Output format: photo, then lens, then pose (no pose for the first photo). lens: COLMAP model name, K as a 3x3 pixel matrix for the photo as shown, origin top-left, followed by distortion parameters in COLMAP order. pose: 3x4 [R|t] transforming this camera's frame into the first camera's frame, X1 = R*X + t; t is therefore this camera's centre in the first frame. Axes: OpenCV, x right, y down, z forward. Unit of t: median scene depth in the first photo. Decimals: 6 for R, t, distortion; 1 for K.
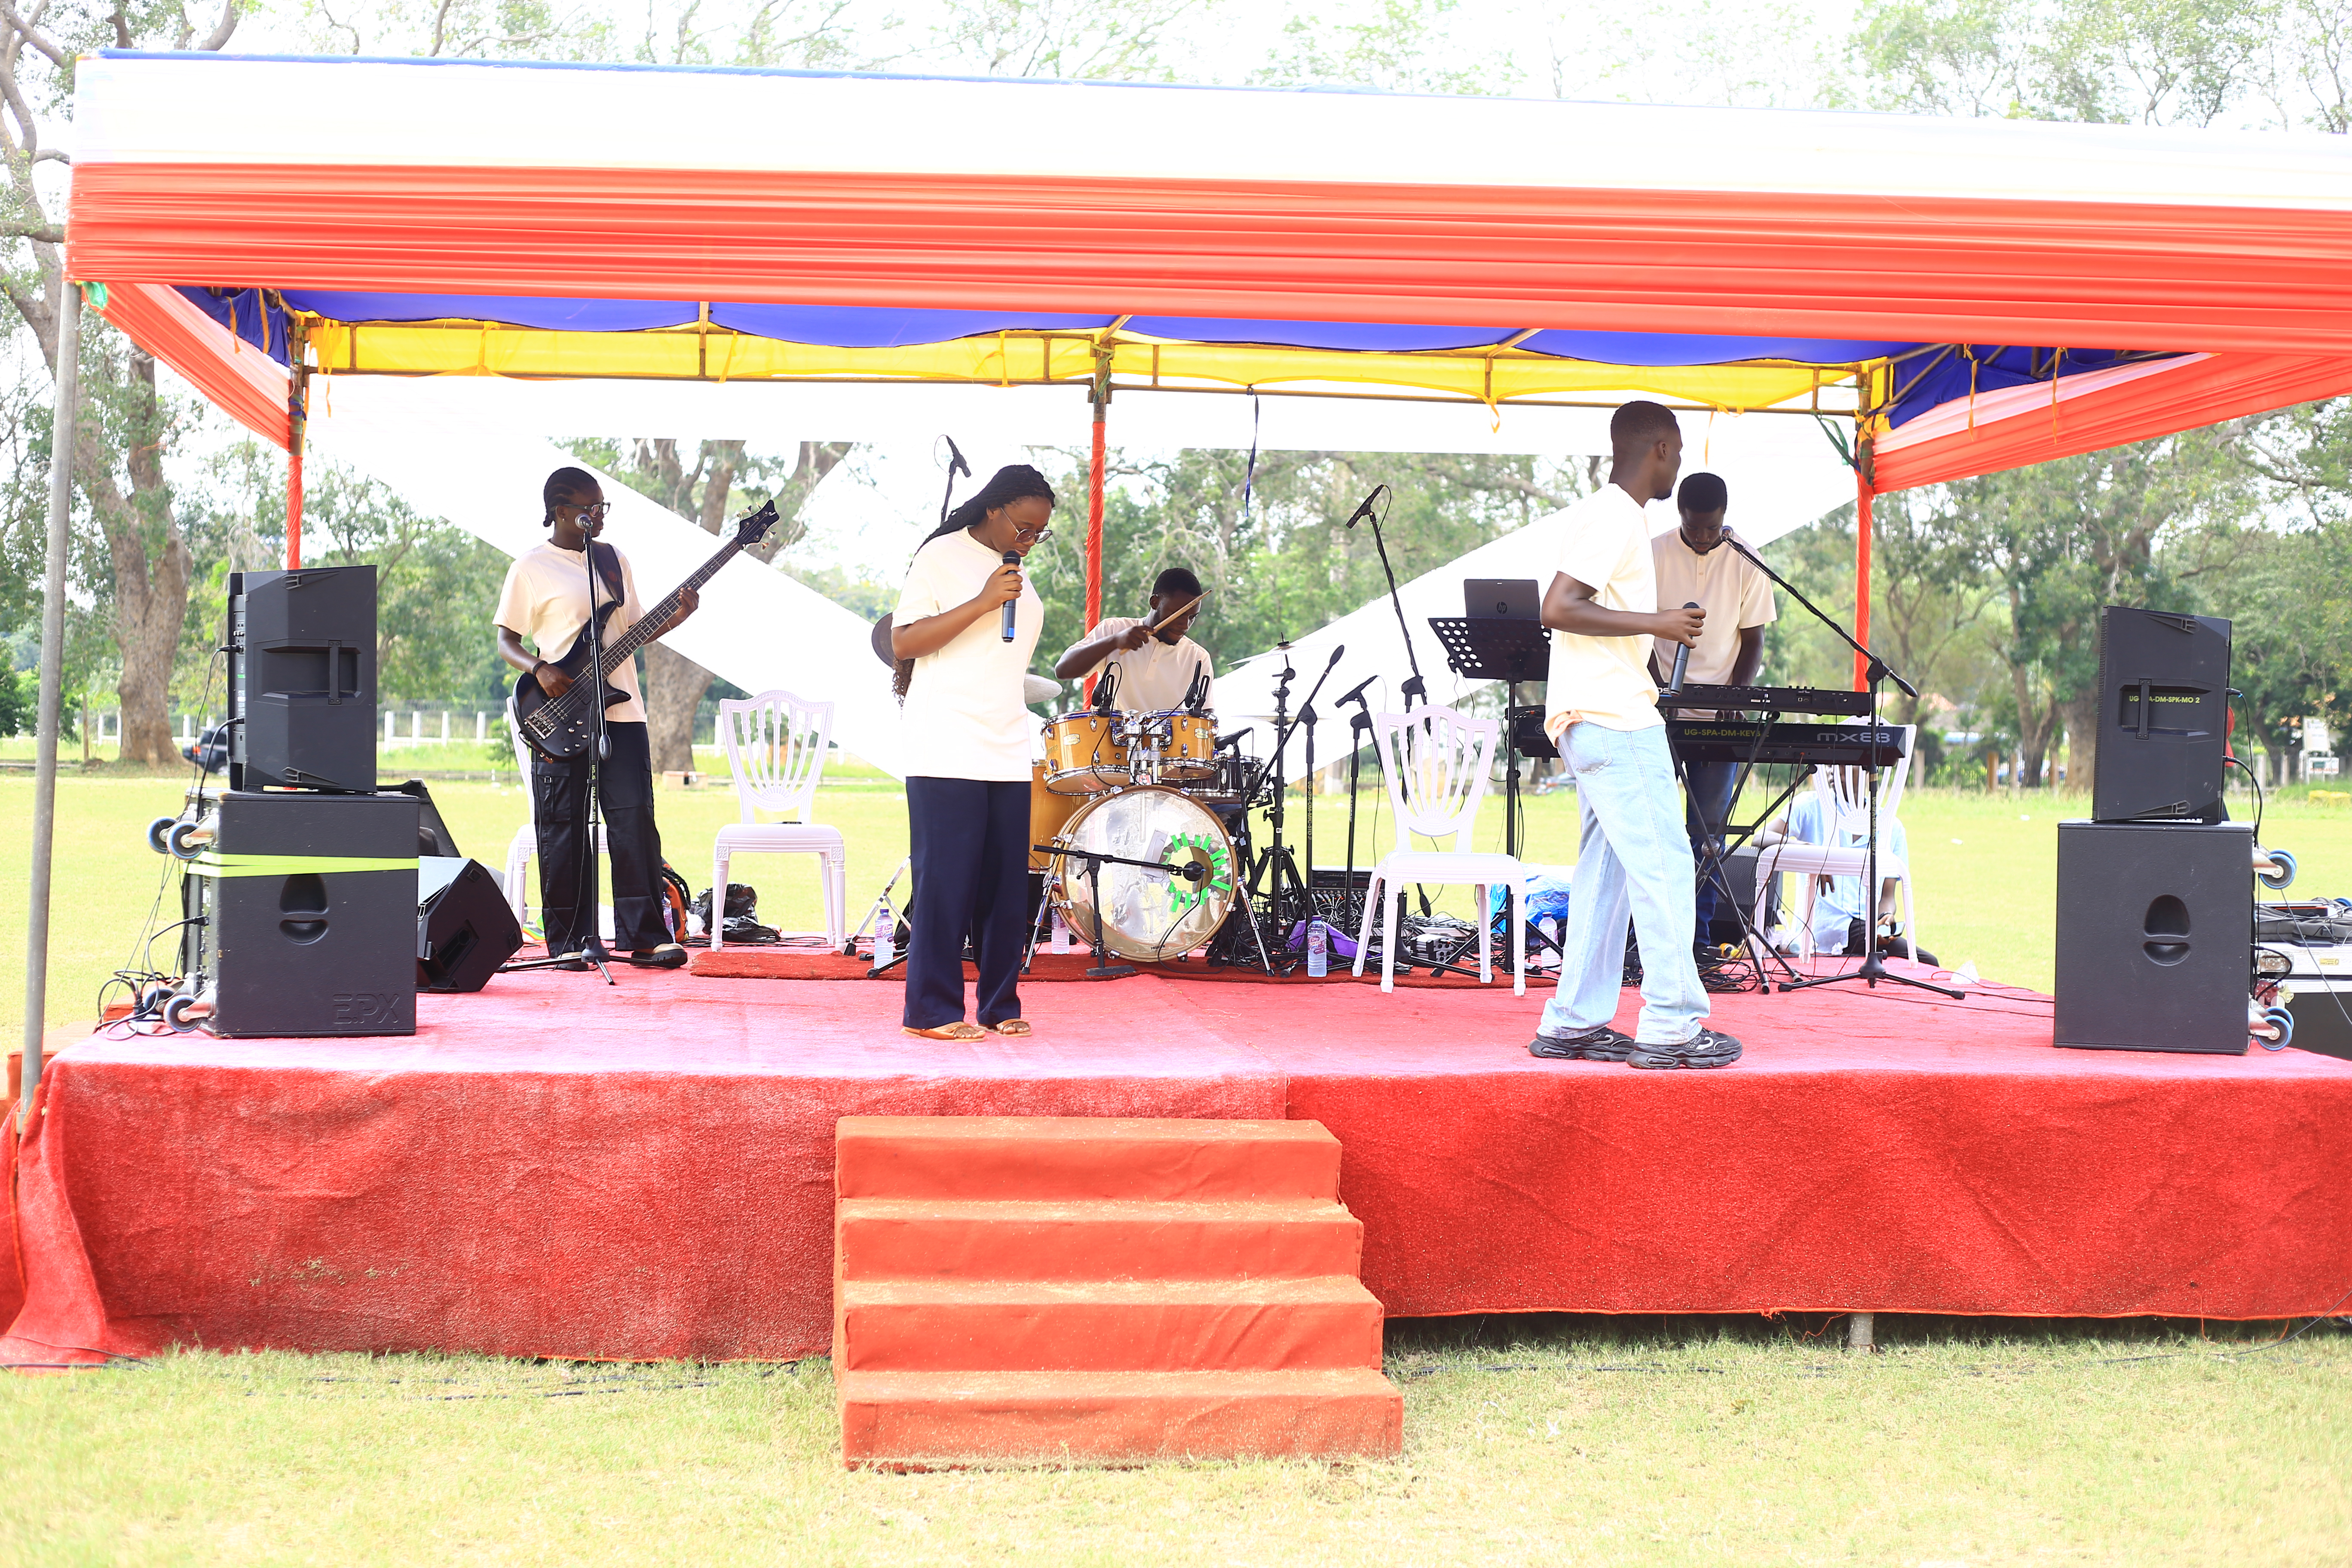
lens RADIAL K [[3595.7, 0, 1176.0], [0, 3595.7, 784.0], [0, 0, 1]] dist [-0.022273, -0.800998]
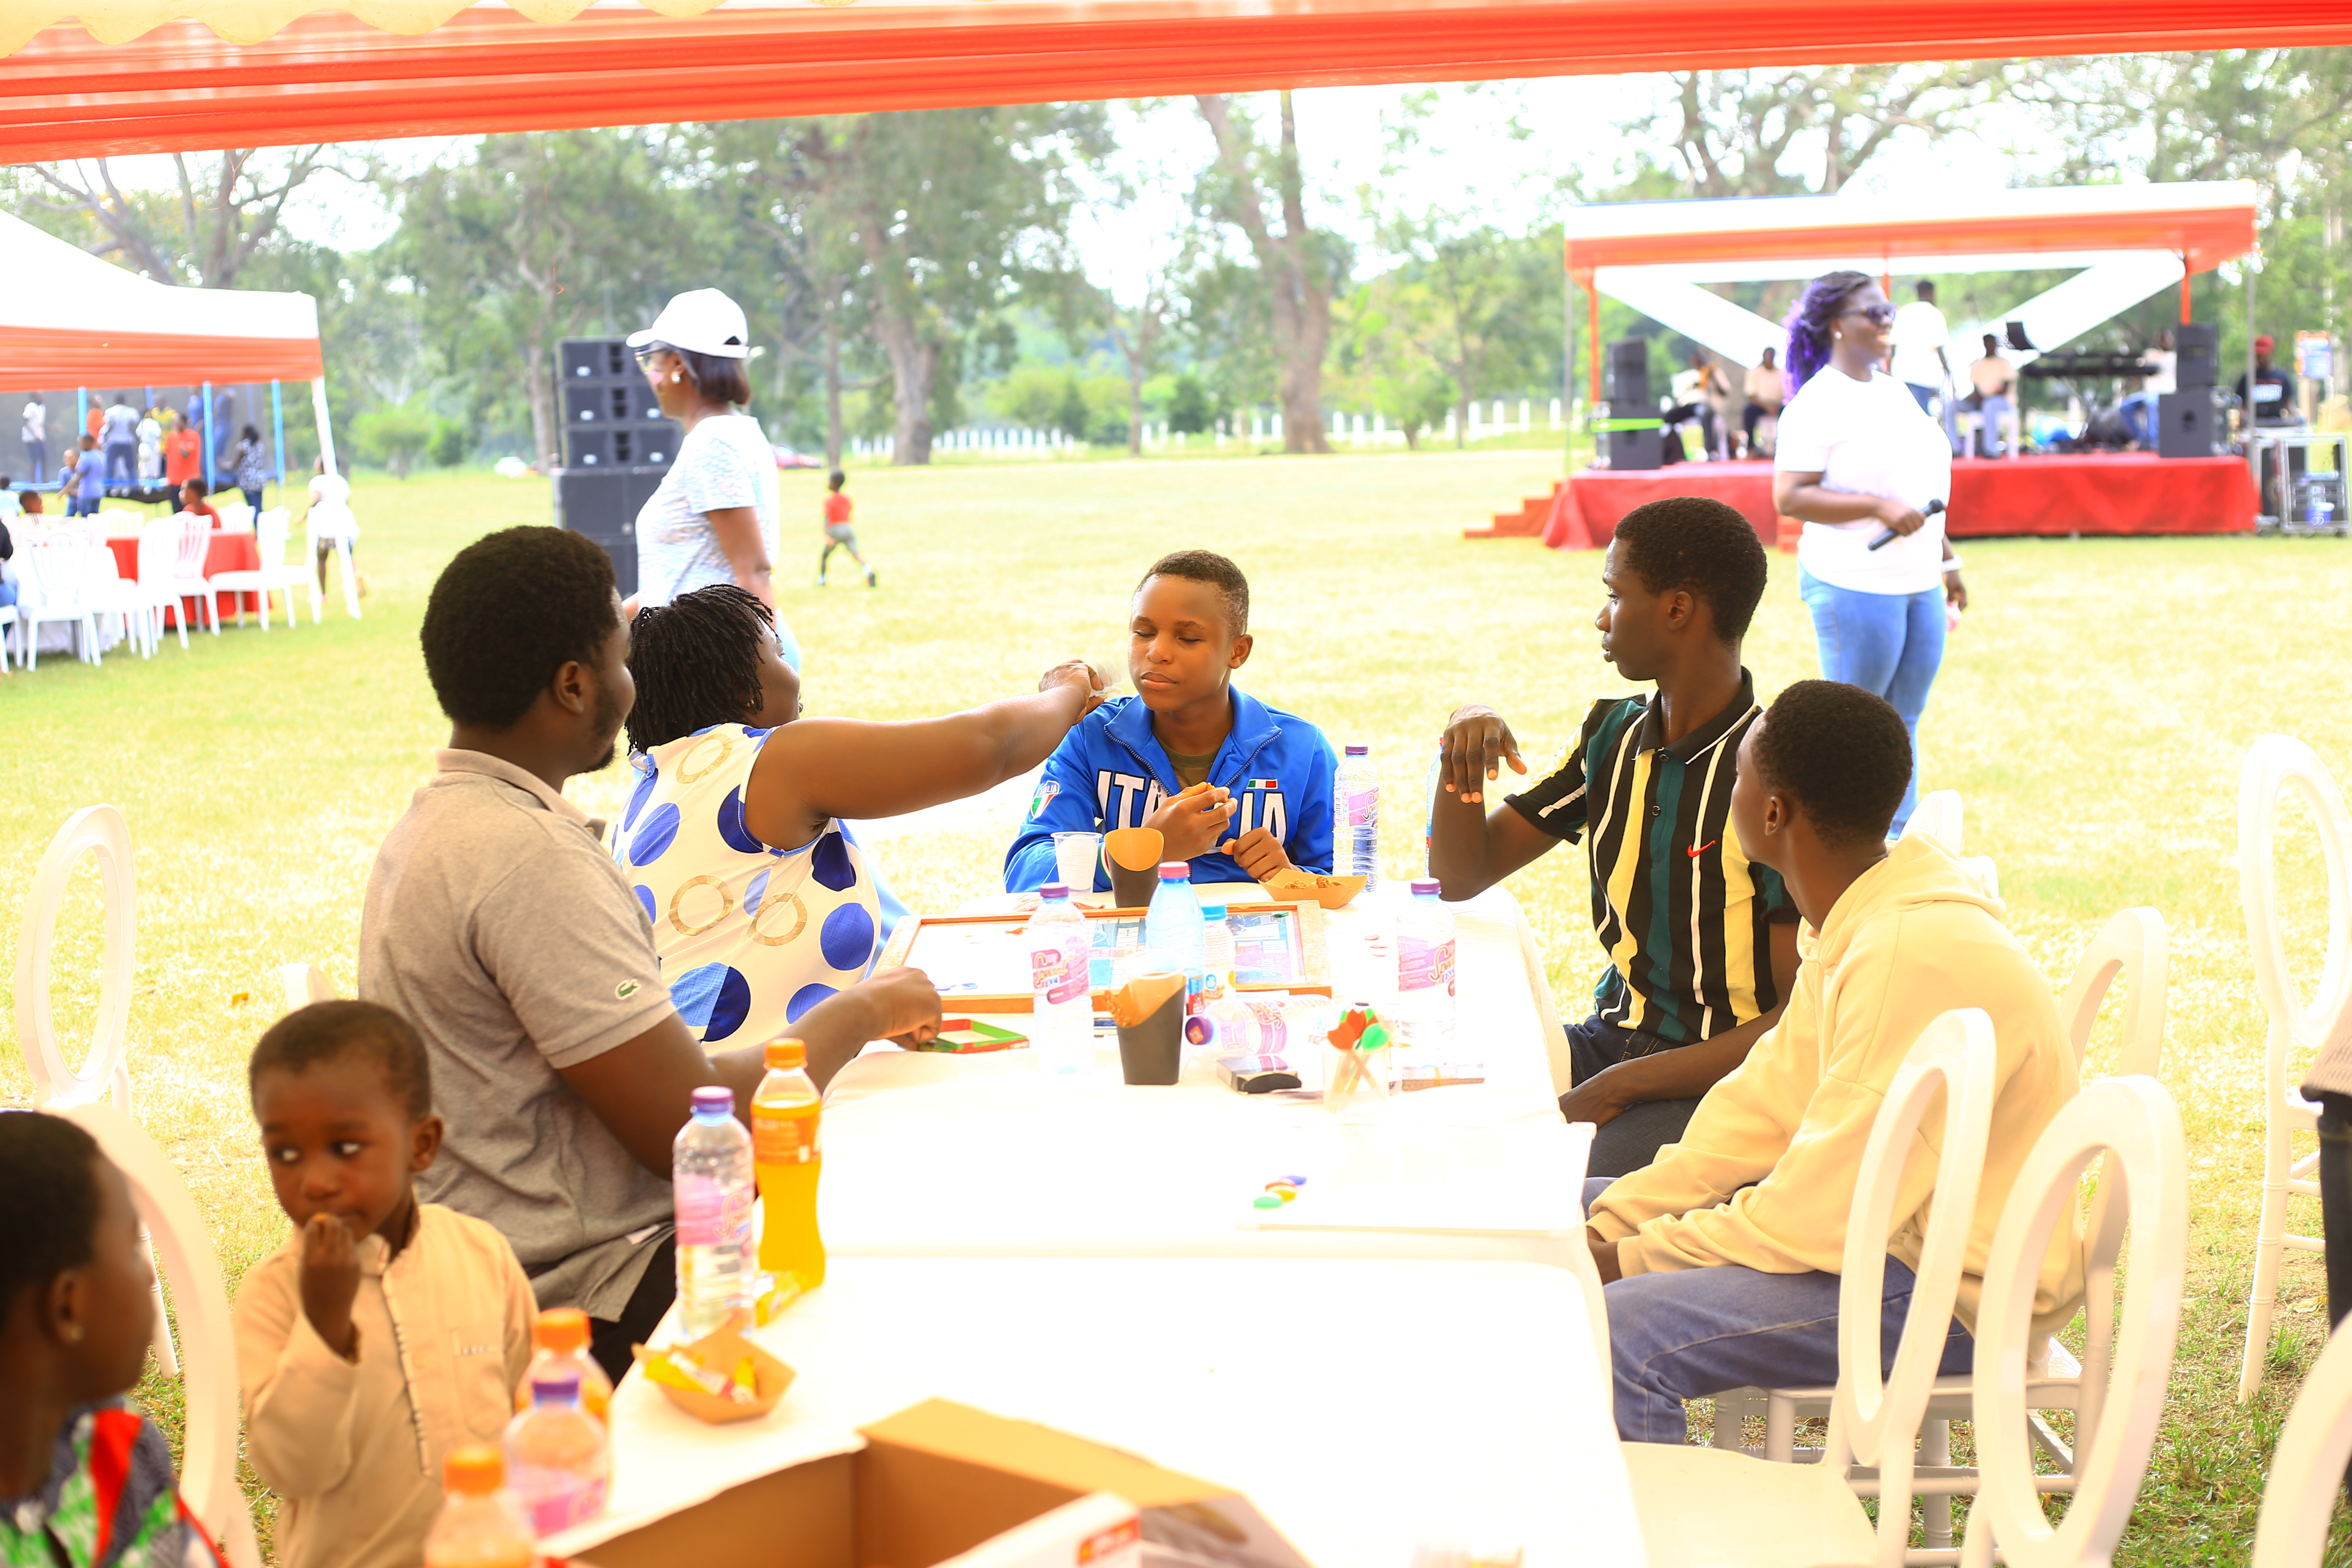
lens RADIAL K [[3546.4, 0, 1176.0], [0, 3546.4, 784.0], [0, 0, 1]] dist [-0.016180, -0.005584]
pose [[0.956422, -0.012795, -0.291707, 0.364196], [0.038555, 0.995826, 0.082730, 0.072338], [0.289431, -0.090371, 0.952923, -2.640432]]
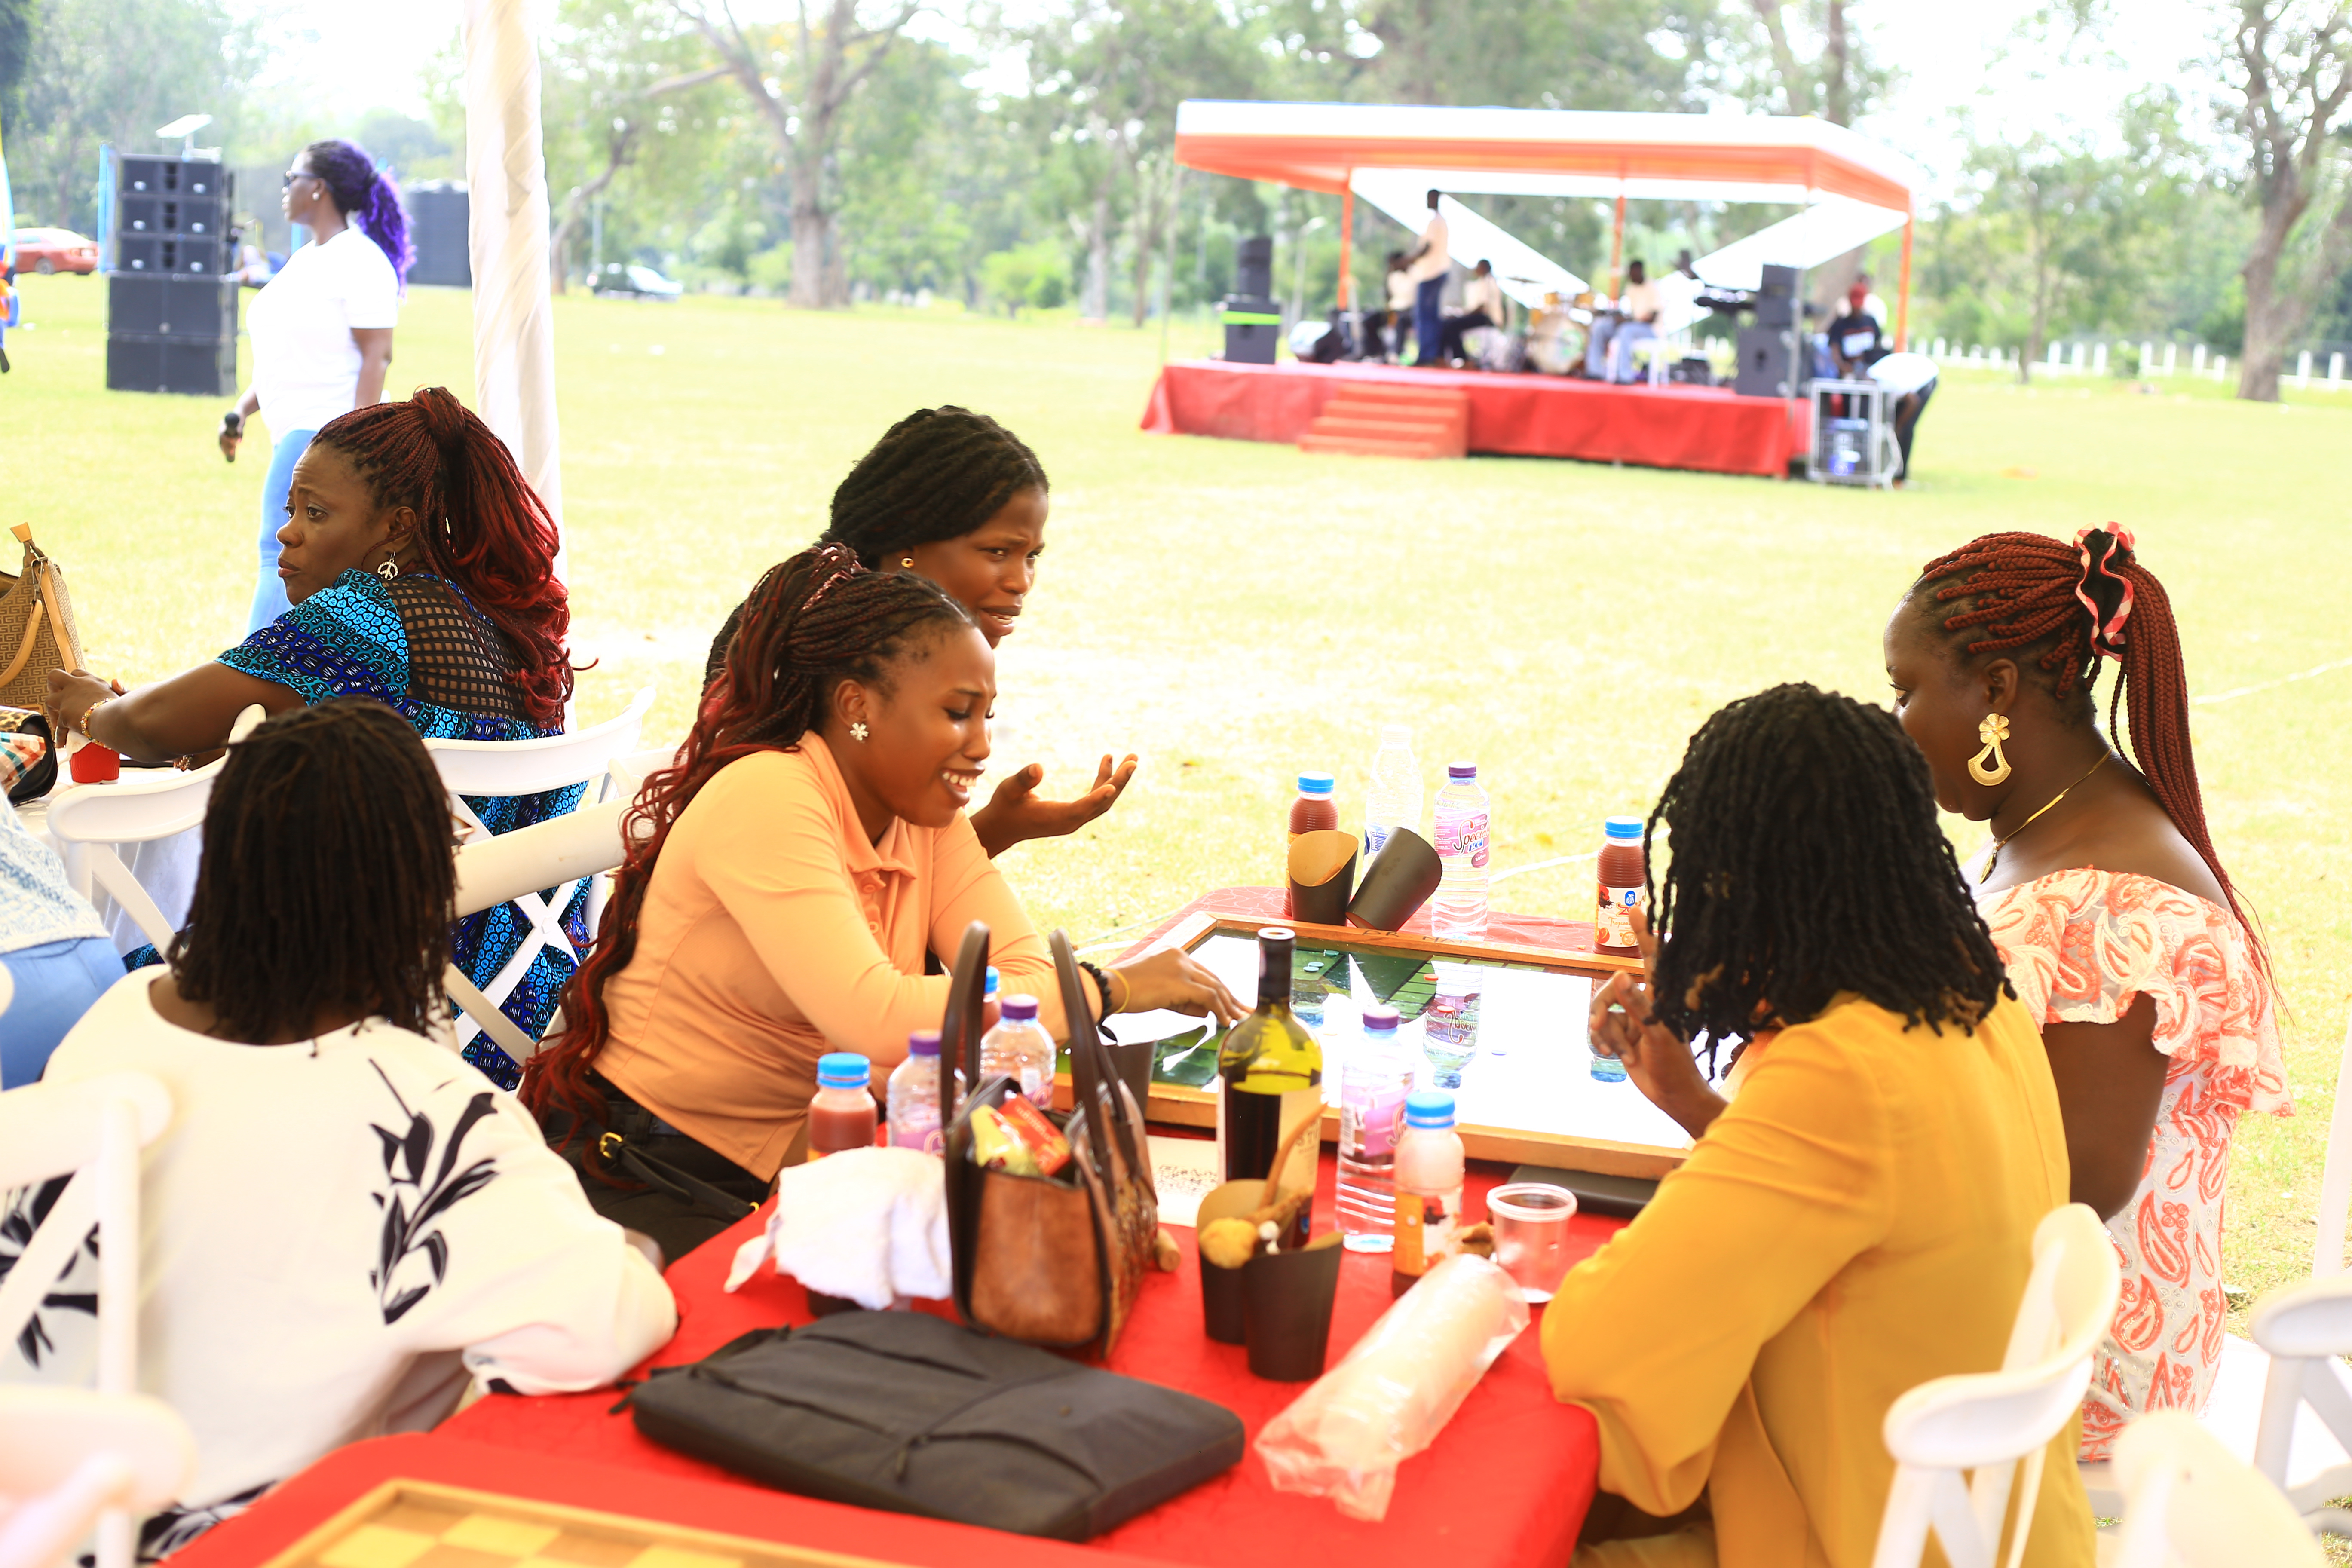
lens RADIAL K [[3595.7, 0, 1176.0], [0, 3595.7, 784.0], [0, 0, 1]] dist [-0.022273, -0.800998]
pose [[0.871067, 0.099541, -0.480971, 1.570860], [-0.050212, 0.992165, 0.114401, 0.081809], [0.488591, -0.075501, 0.869240, -2.365457]]
